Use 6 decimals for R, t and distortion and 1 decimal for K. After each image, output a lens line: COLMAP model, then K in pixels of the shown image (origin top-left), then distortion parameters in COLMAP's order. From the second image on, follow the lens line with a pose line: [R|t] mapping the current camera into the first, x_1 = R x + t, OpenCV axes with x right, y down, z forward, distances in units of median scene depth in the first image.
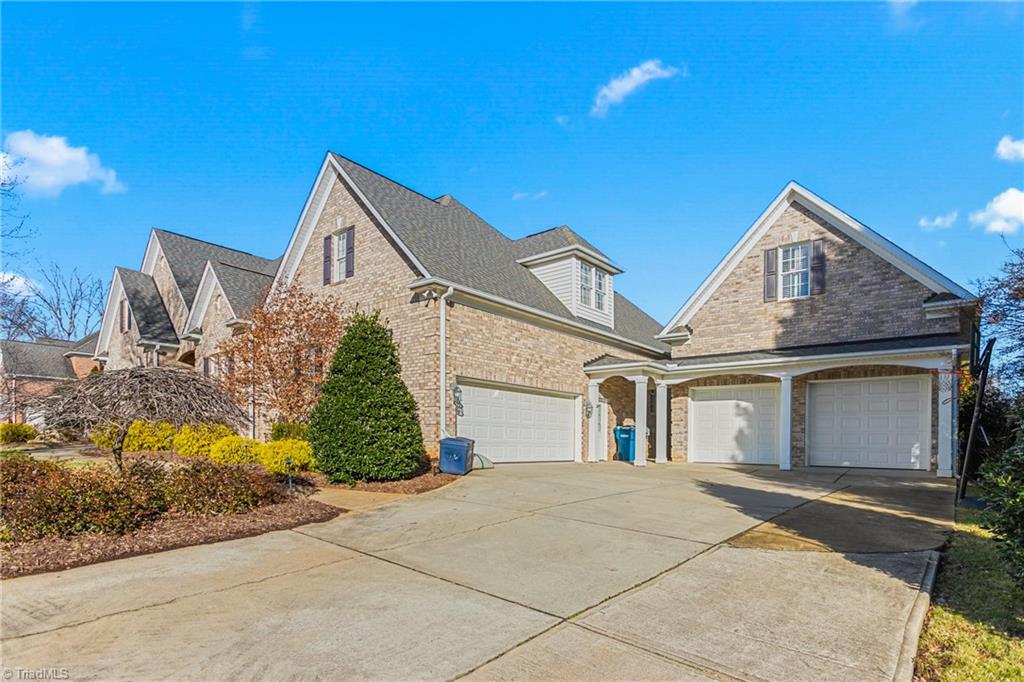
lens RADIAL K [[526.6, 0, 501.2], [0, 526.6, 399.5], [0, 0, 1]] dist [-0.015768, 0.001072]
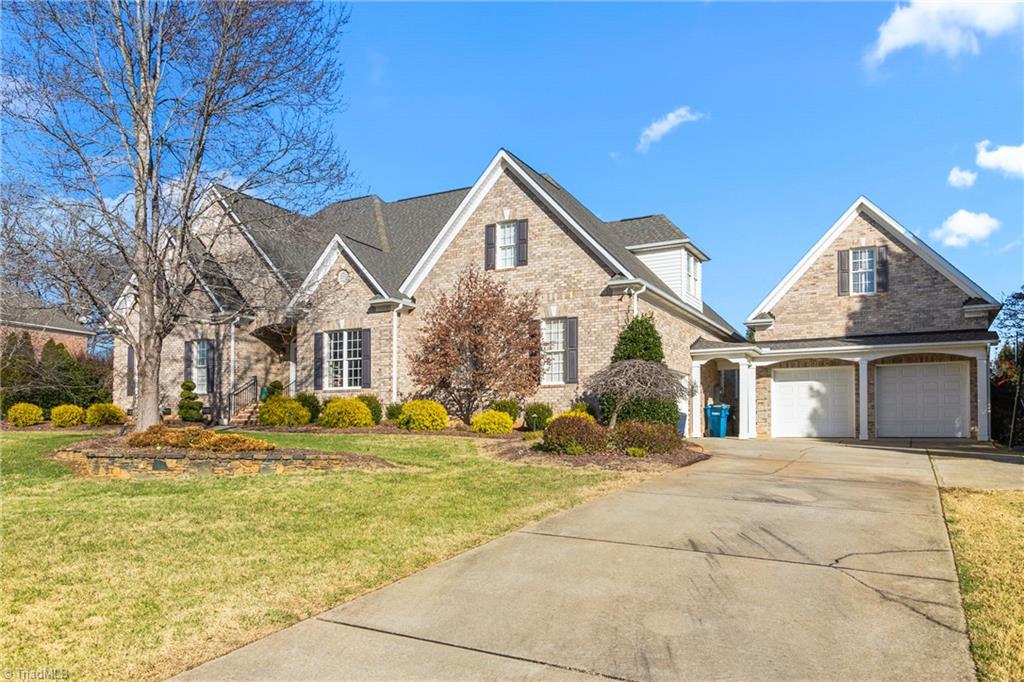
lens RADIAL K [[776.5, 0, 512.4], [0, 776.5, 343.1], [0, 0, 1]] dist [-0.008112, -0.004935]
pose [[0.970581, 0.016861, 0.240183, -0.629318], [-0.006225, 0.998969, -0.044975, -0.000540], [-0.240693, 0.042157, 0.969685, -0.498656]]
